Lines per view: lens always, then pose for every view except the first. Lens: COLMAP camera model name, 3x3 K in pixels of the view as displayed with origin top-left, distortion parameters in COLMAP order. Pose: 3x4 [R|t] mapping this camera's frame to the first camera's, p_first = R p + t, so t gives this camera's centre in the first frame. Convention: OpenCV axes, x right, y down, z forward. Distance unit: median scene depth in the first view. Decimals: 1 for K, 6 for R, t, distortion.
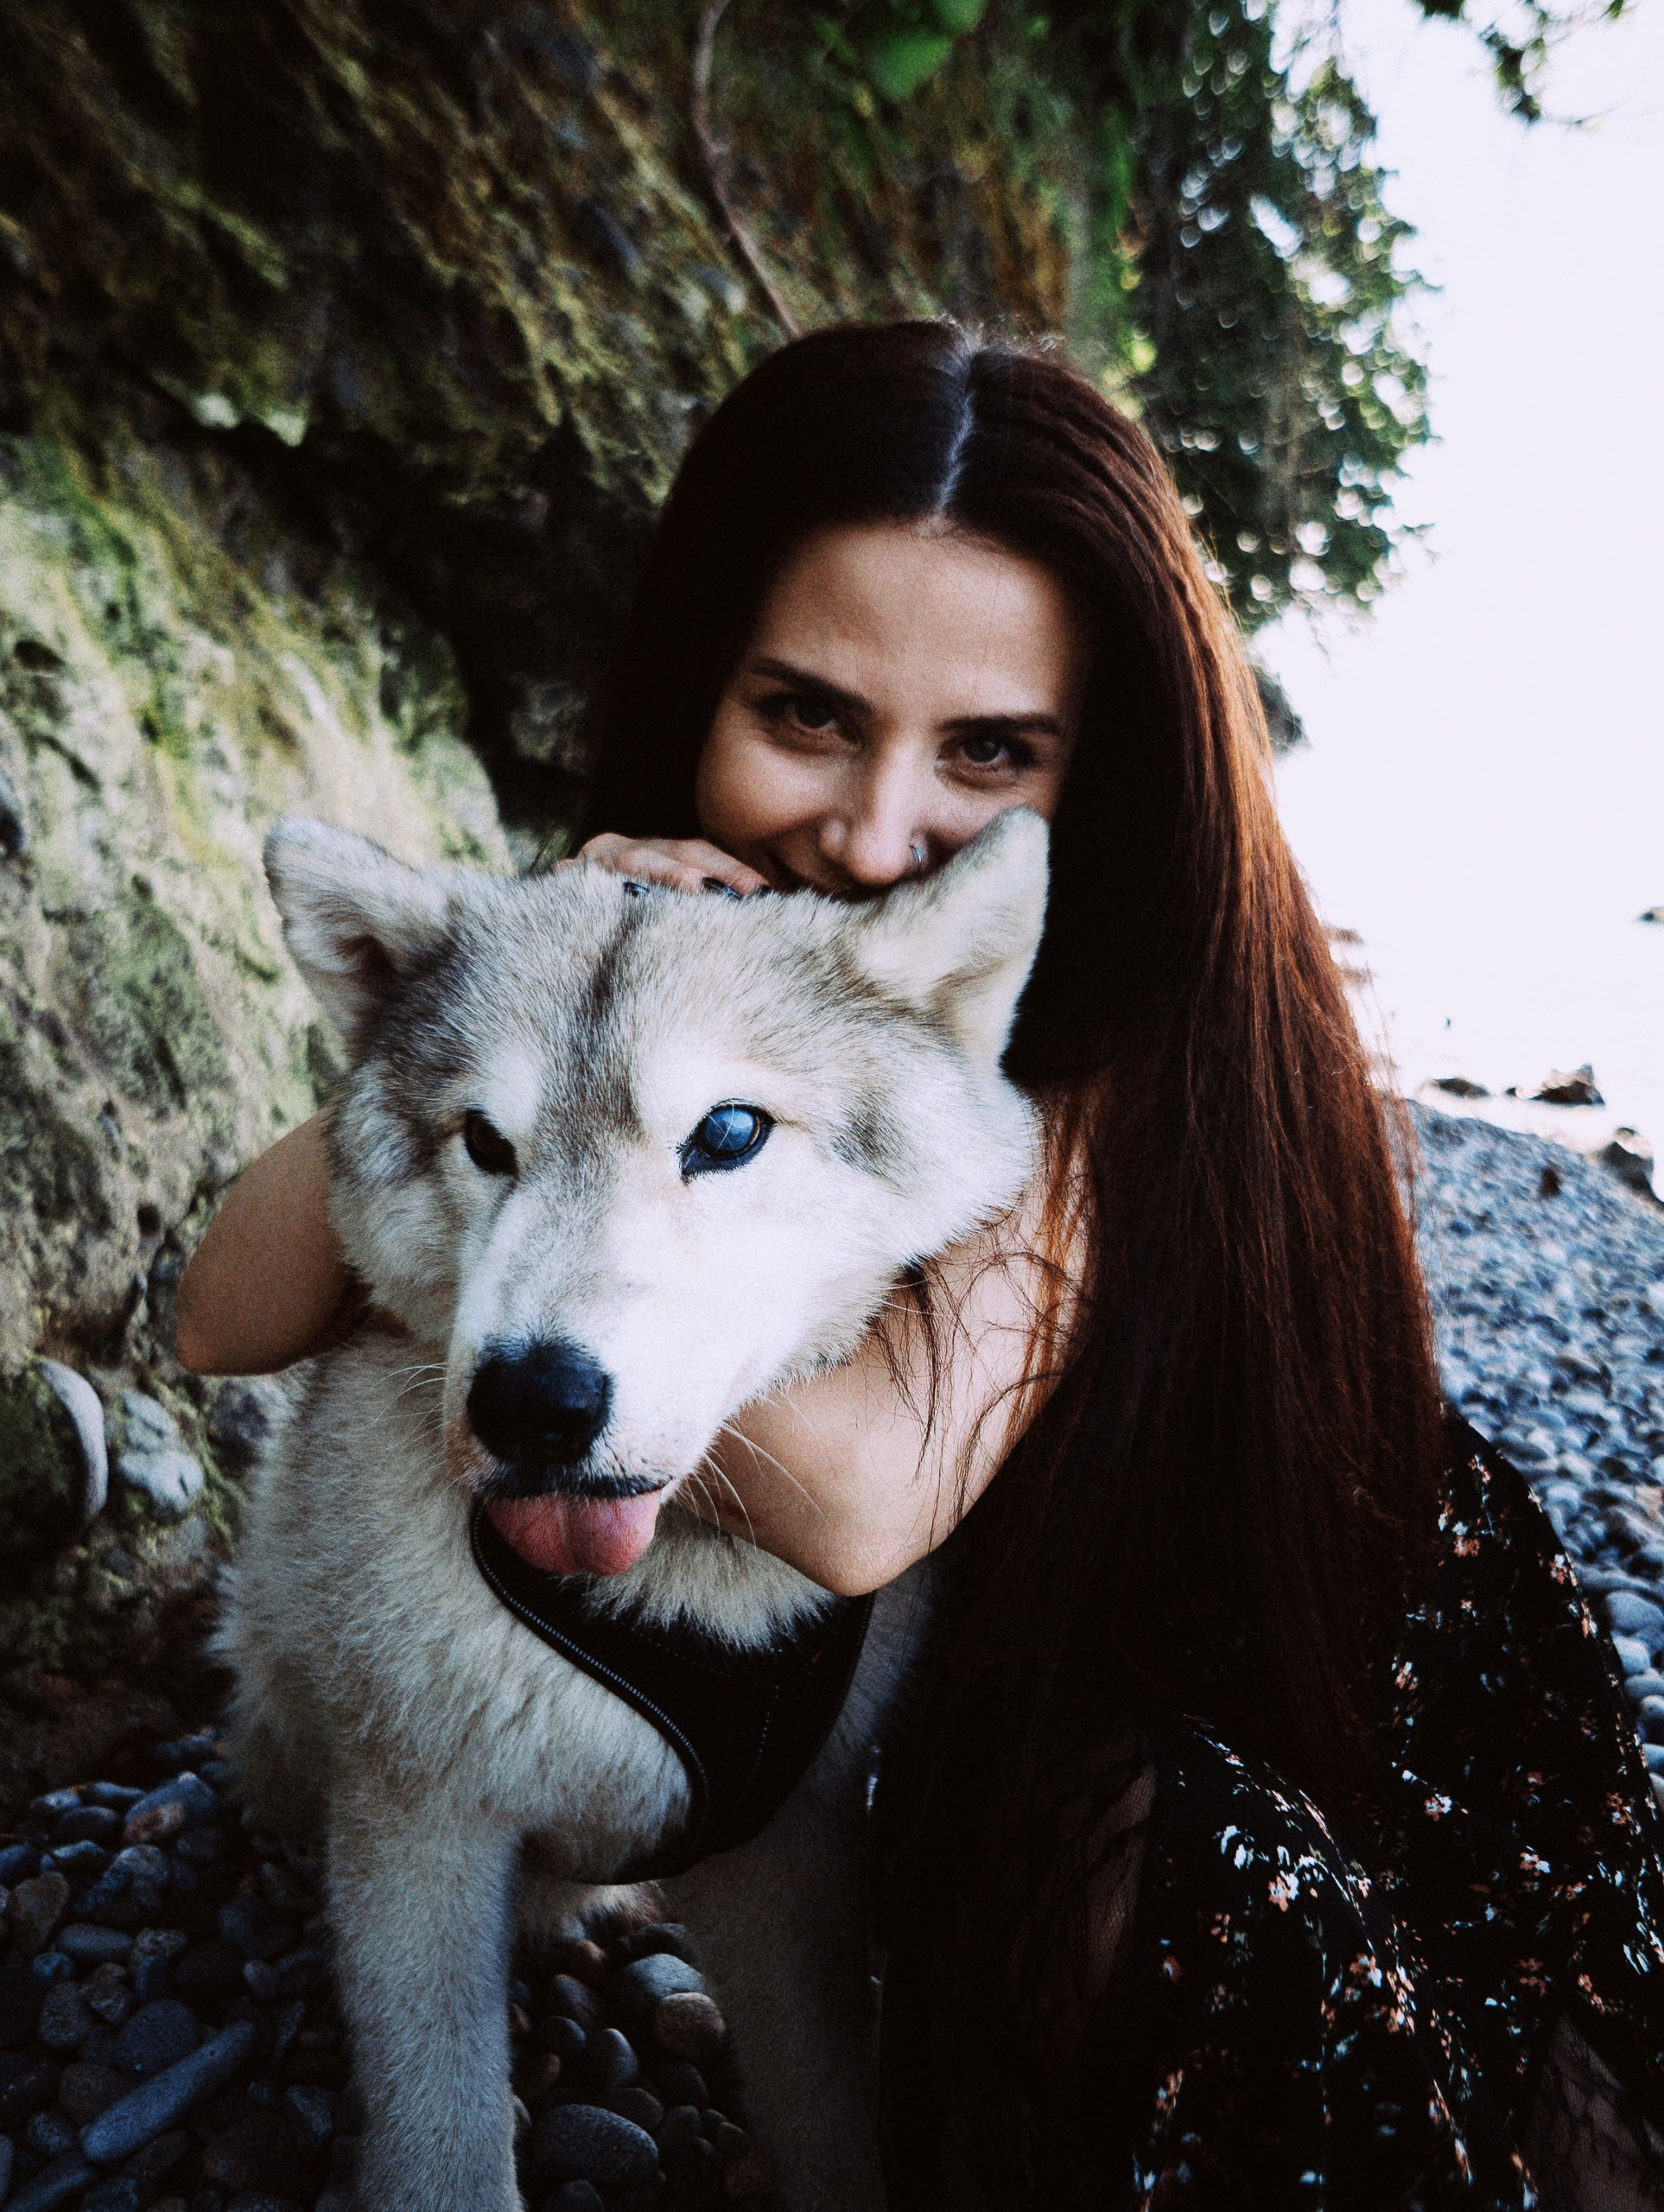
lens RADIAL K [[1705.7, 0, 816.9], [0, 1705.7, 1066.0], [0, 0, 1]] dist [-0.075191, 0.099050]
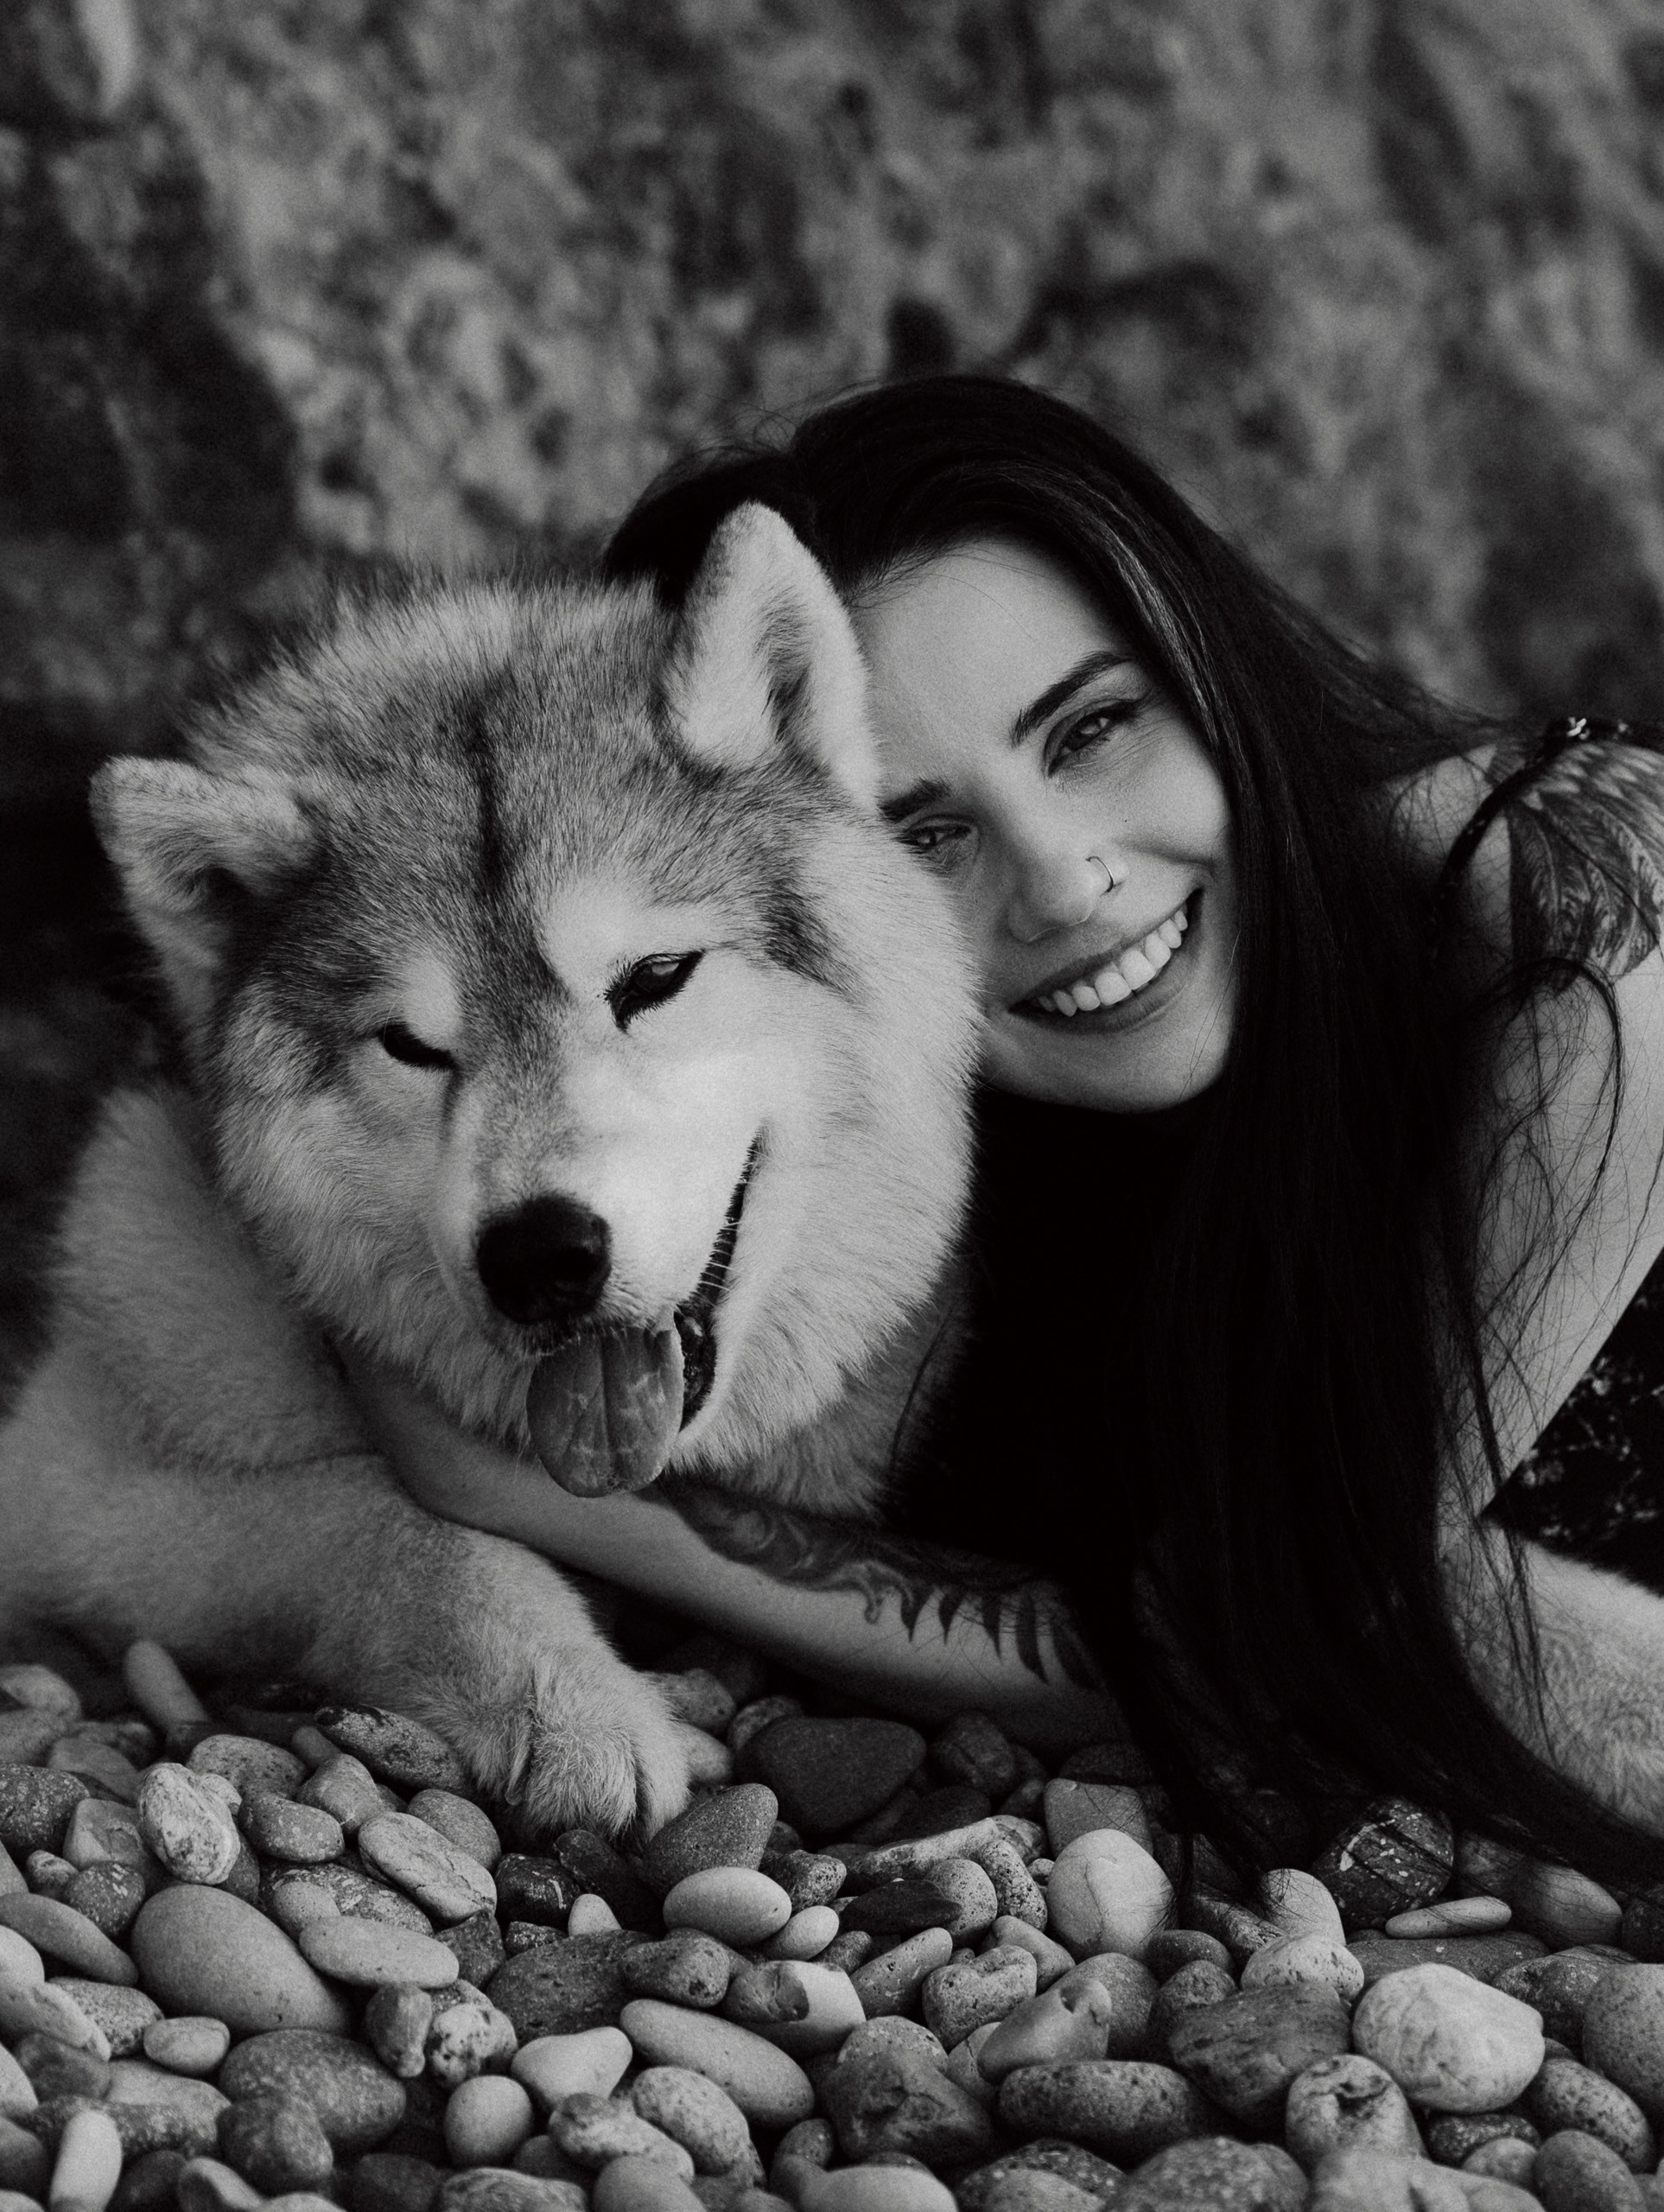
lens RADIAL K [[8331.9, 0, 844.6], [0, 8331.9, 1125.3], [0, 0, 1]] dist [0.369263, 0.000000]
pose [[0.832475, 0.068642, -0.549795, 0.782771], [-0.053509, 0.997618, 0.043531, 0.180789], [0.551473, -0.006820, 0.834165, -0.865387]]
